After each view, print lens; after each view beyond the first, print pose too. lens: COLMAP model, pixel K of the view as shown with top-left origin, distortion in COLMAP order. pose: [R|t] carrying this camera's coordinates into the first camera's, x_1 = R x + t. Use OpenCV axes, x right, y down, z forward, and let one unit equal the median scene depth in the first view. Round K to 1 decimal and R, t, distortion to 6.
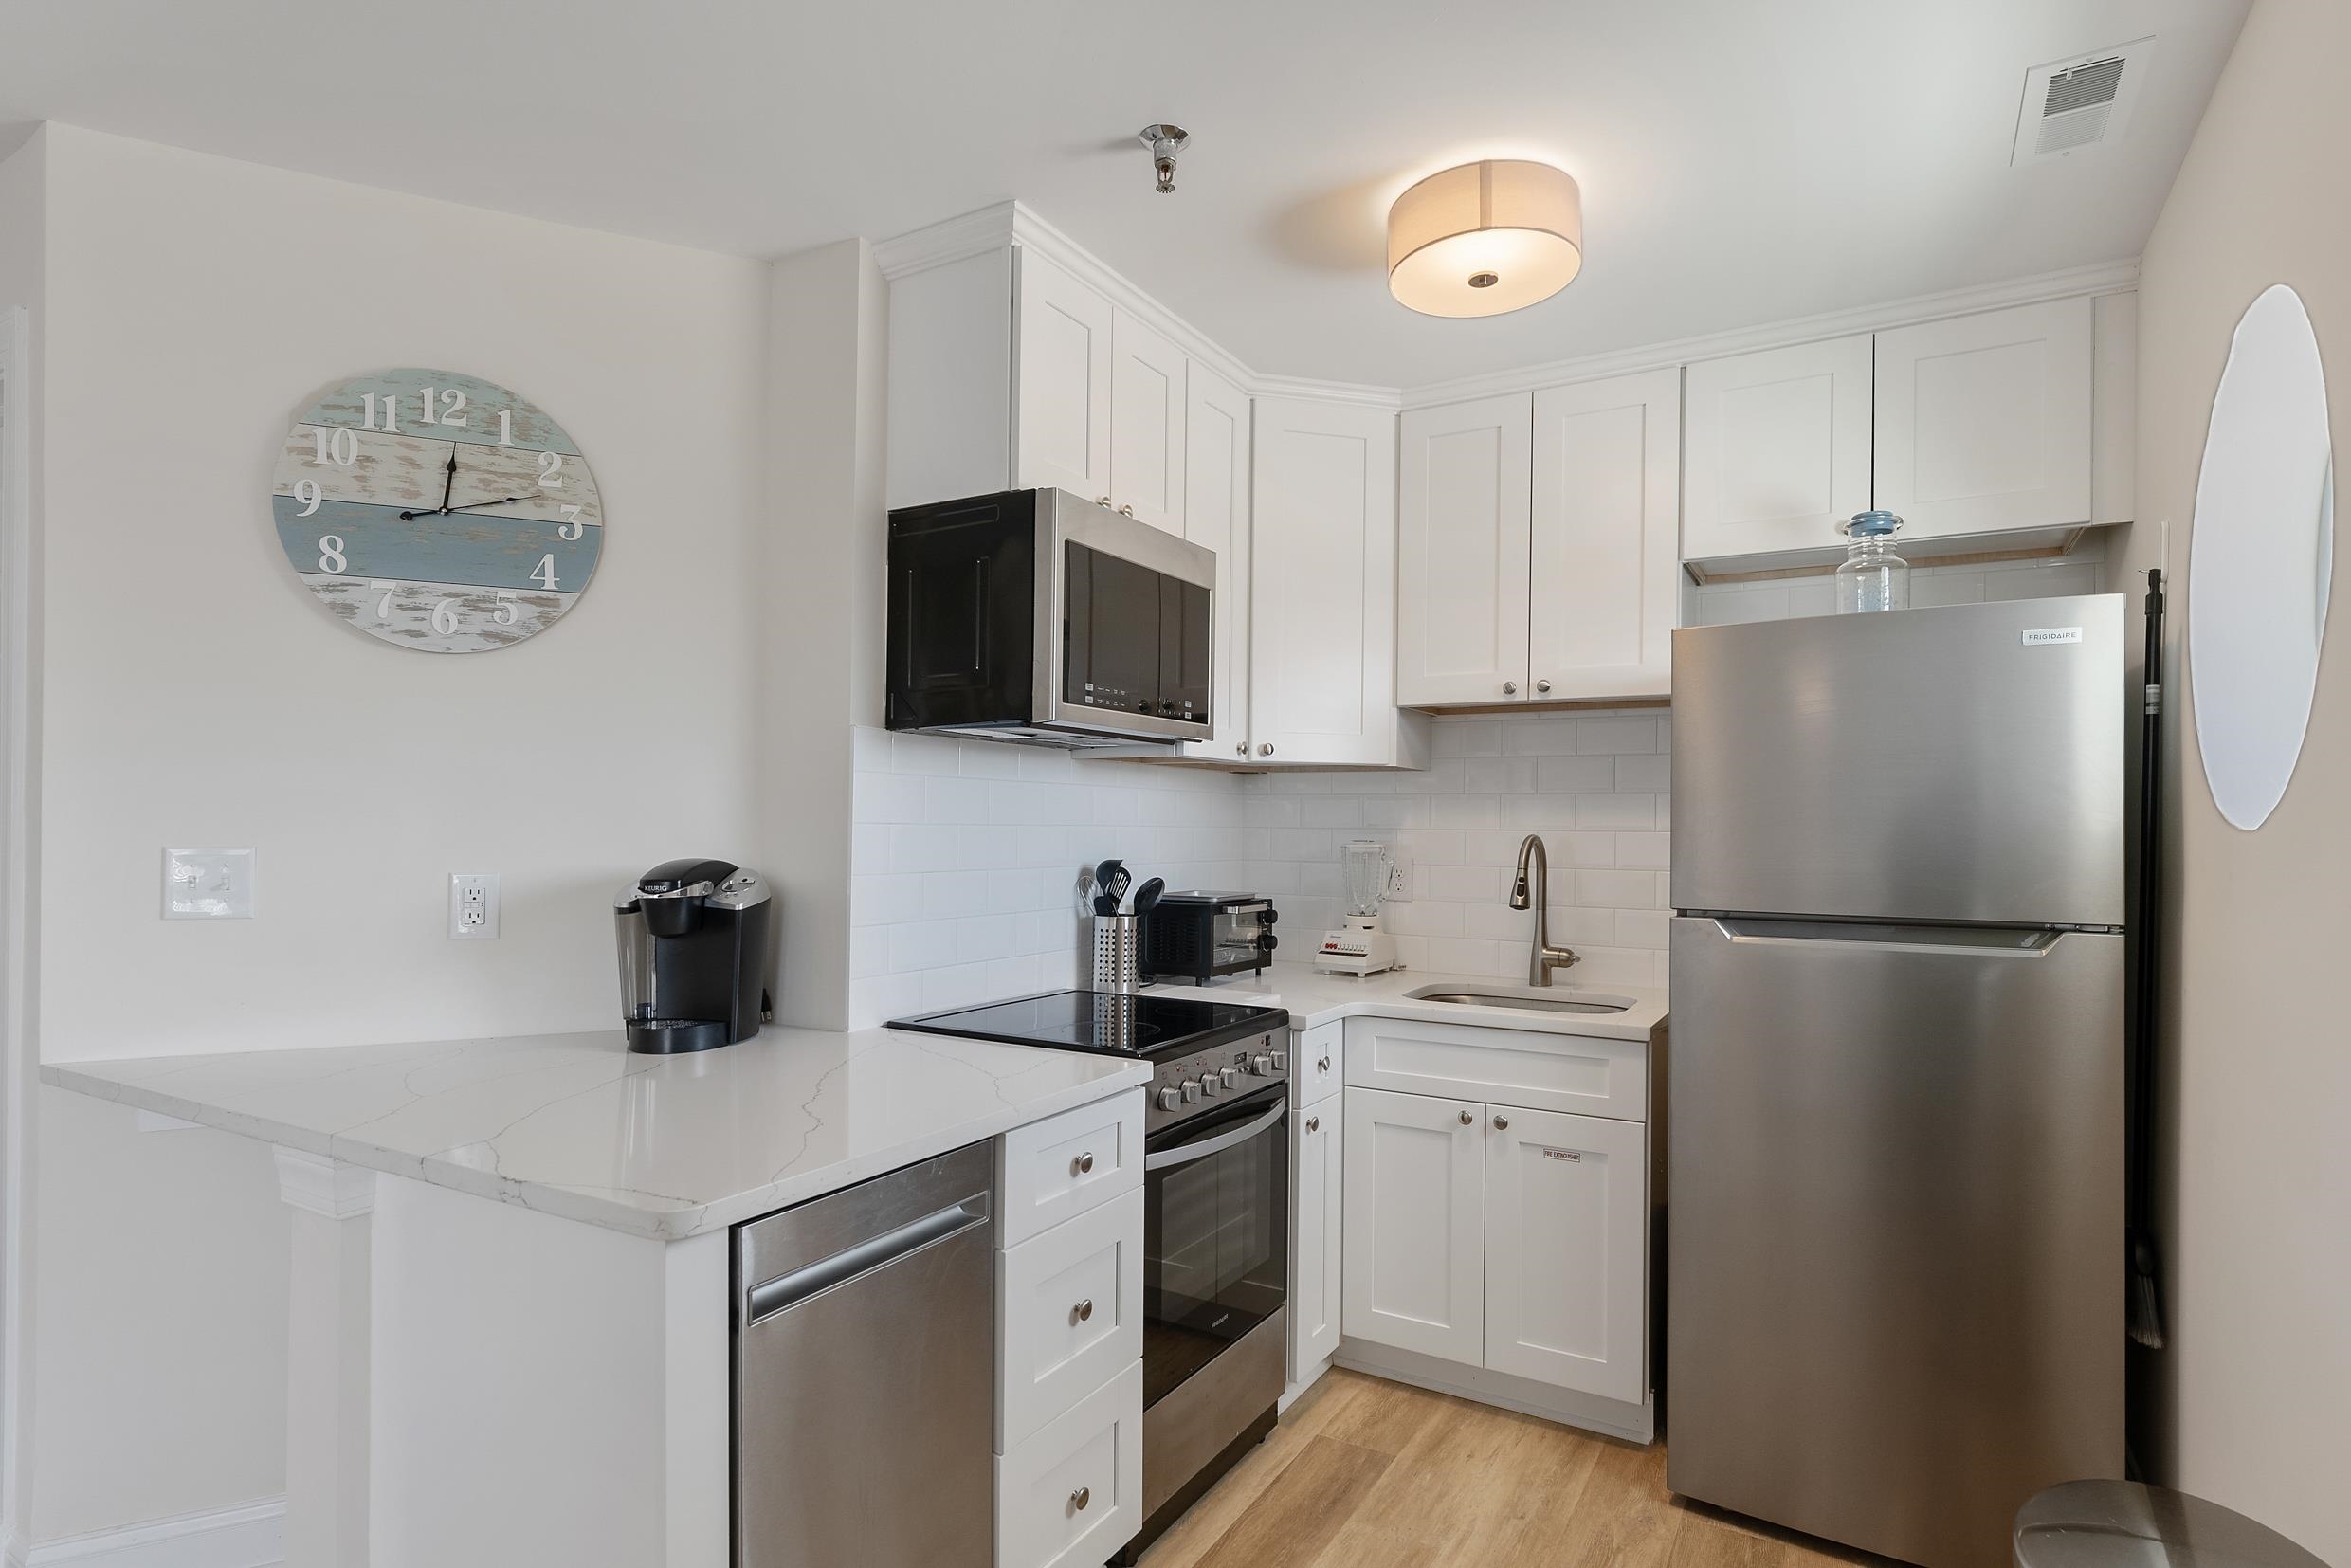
lens RADIAL K [[1173.4, 0, 1228.4], [0, 1173.4, 827.6], [0, 0, 1]] dist [-0.000603, 0.001732]
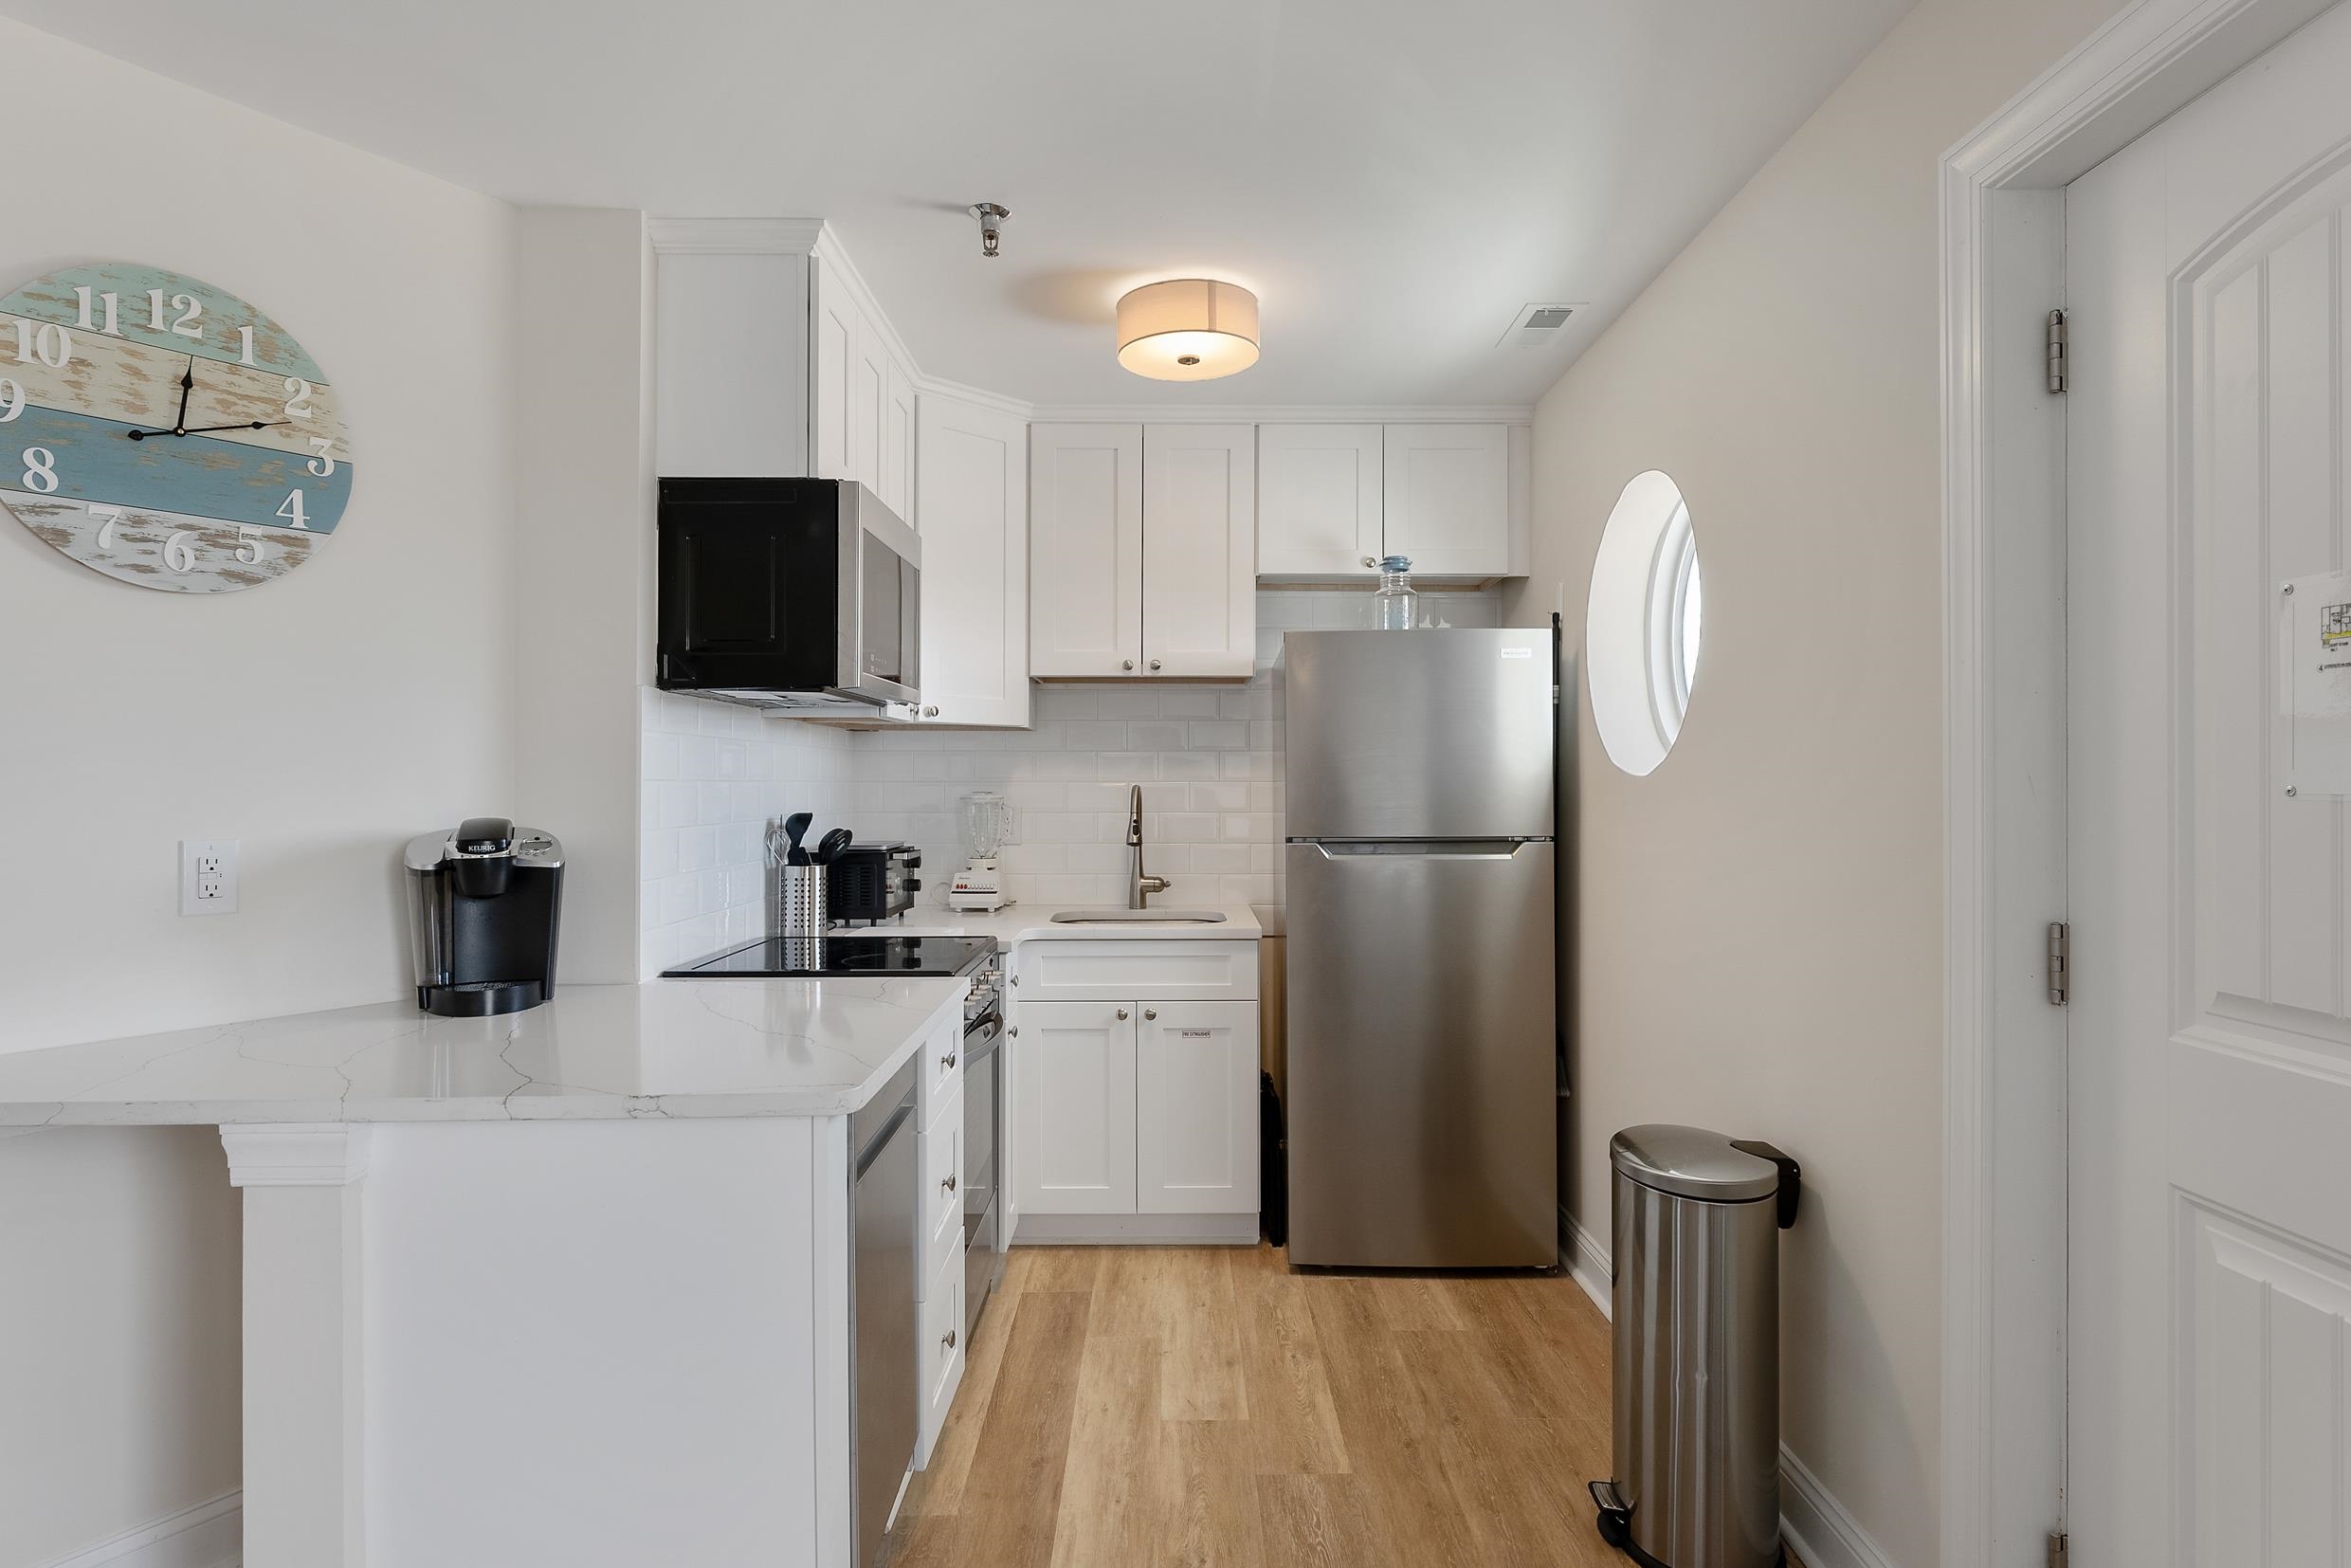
lens RADIAL K [[1215.9, 0, 1188.8], [0, 1215.9, 792.7], [0, 0, 1]] dist [-0.004122, 0.000992]
pose [[0.864431, -0.014957, 0.502529, -0.438202], [0.010423, 0.999876, 0.011831, -0.000436], [-0.502644, -0.004989, 0.864479, -0.161972]]
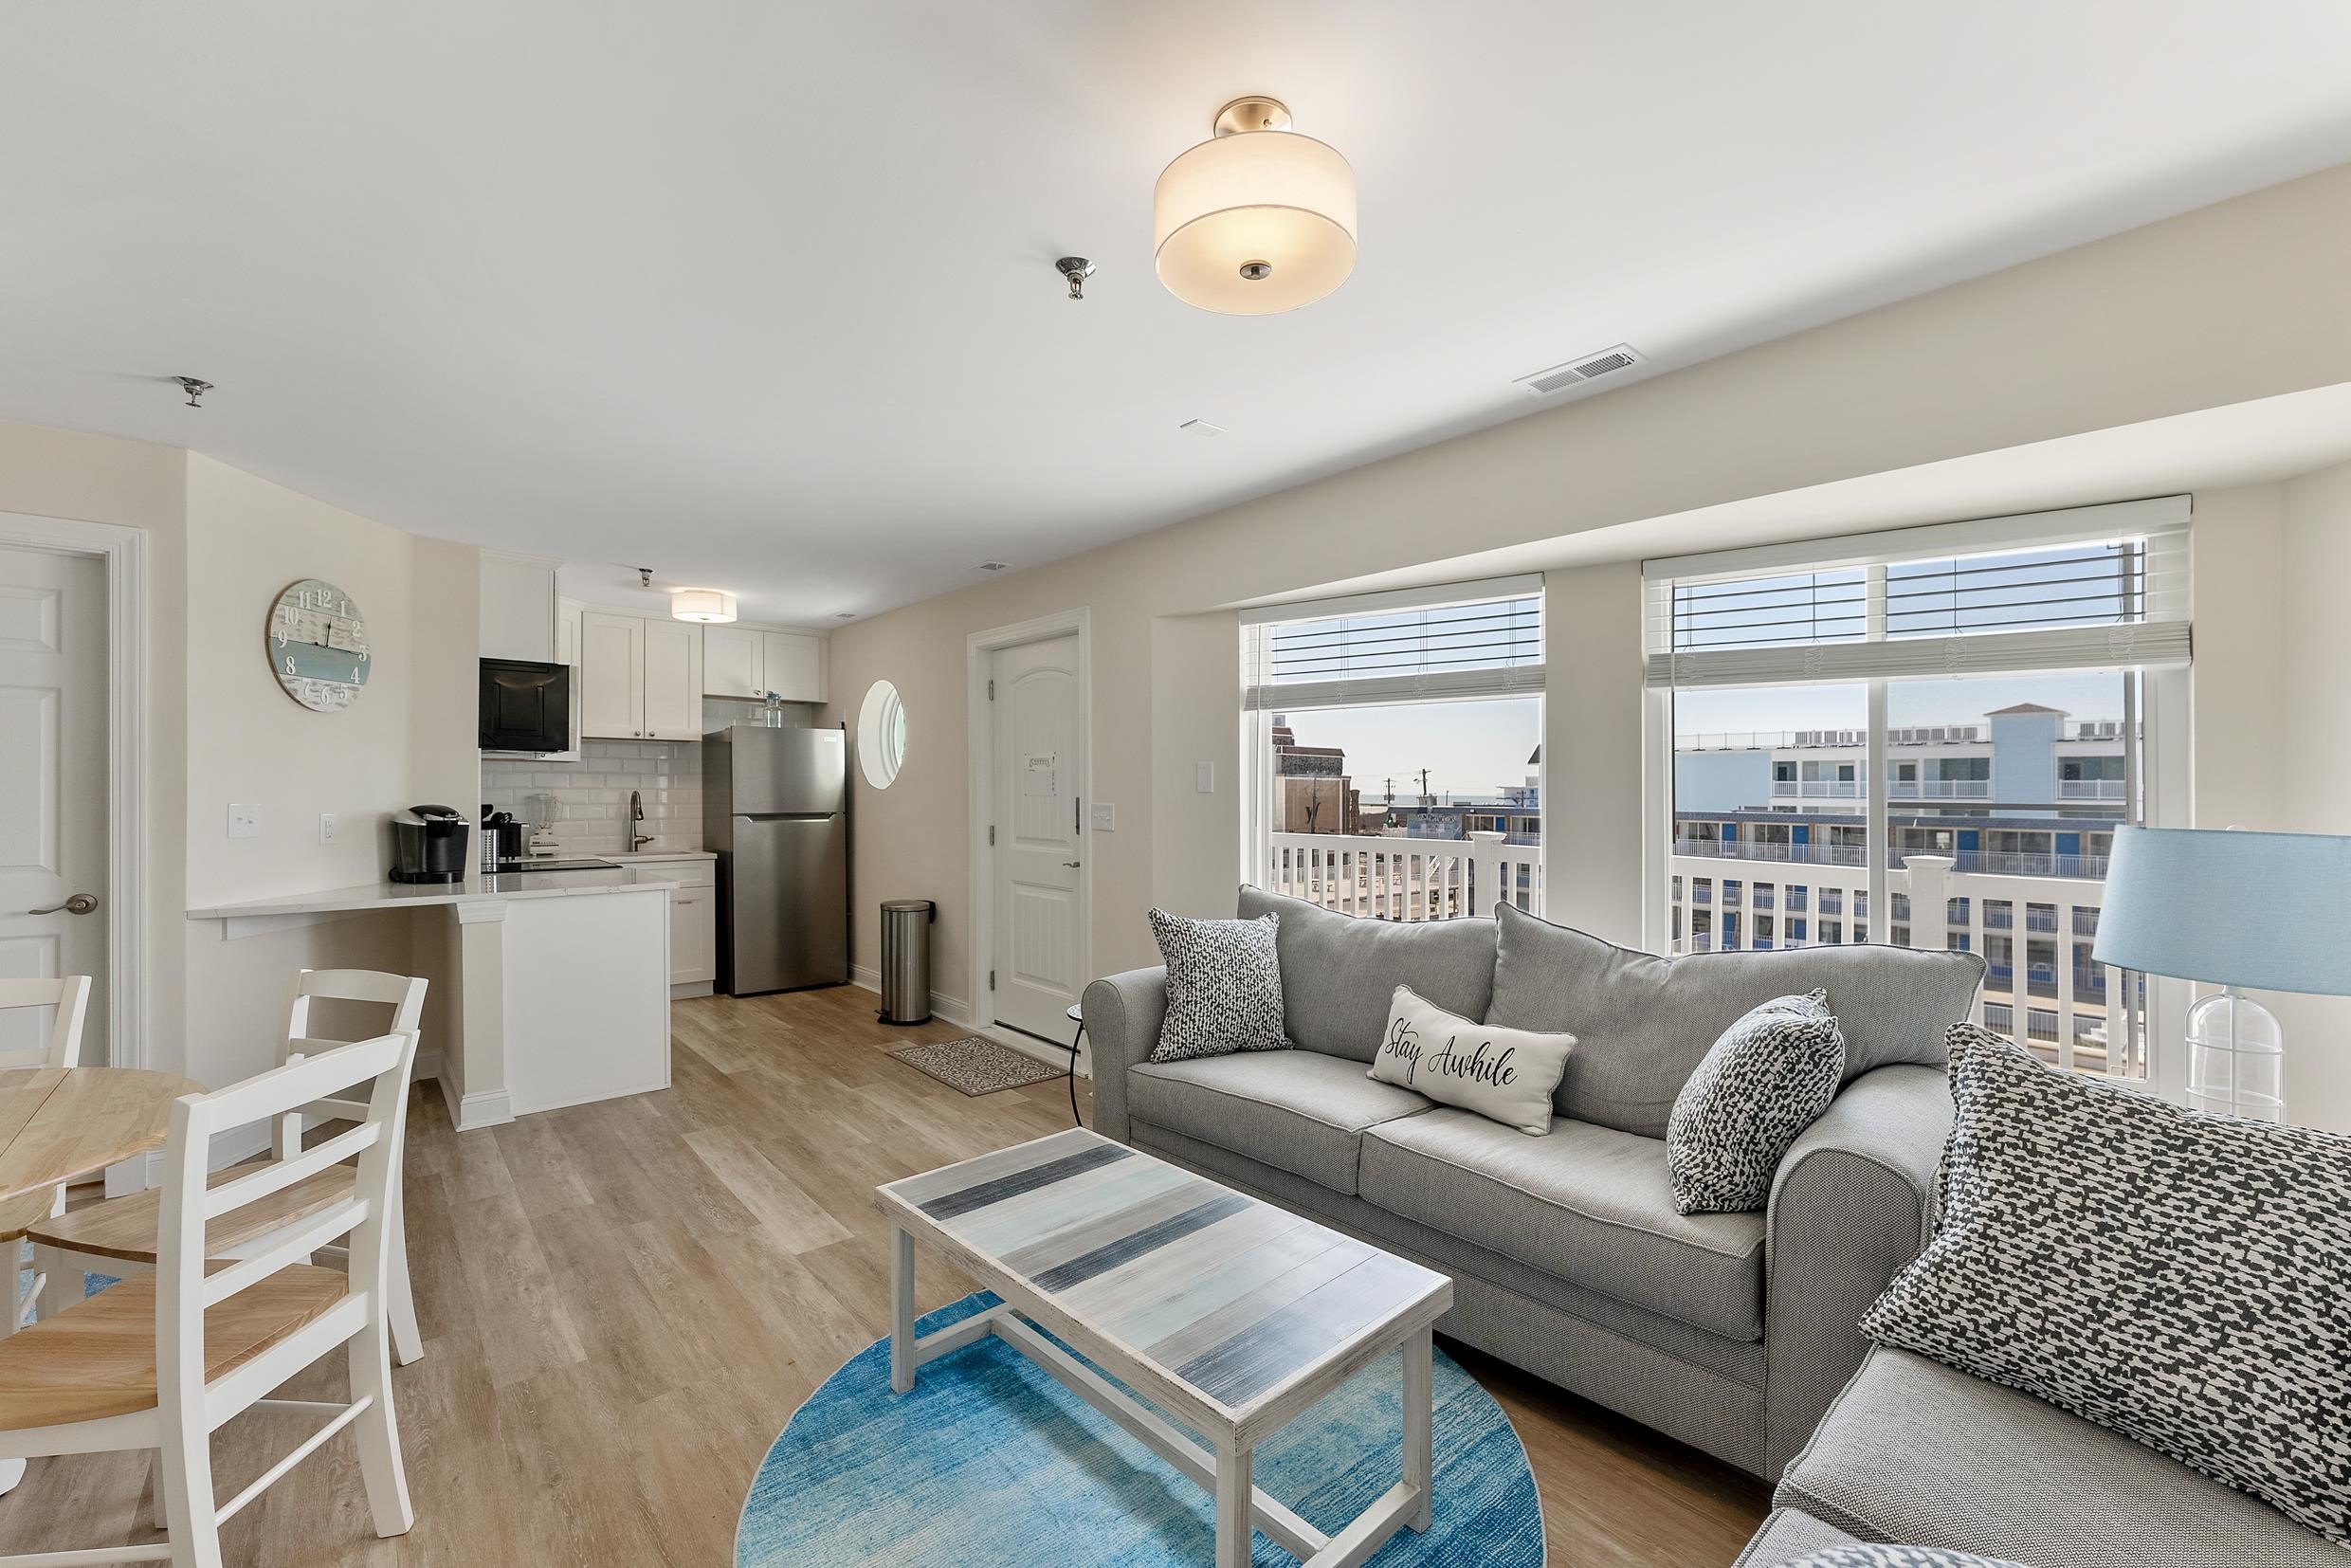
lens RADIAL K [[936.6, 0, 1181.2], [0, 936.6, 796.4], [0, 0, 1]] dist [0.000799, 0.000152]
pose [[0.315079, -0.015497, 0.948939, -1.688688], [-0.000450, 0.999864, 0.016478, -0.020226], [-0.949065, -0.005619, 0.315029, -0.976980]]
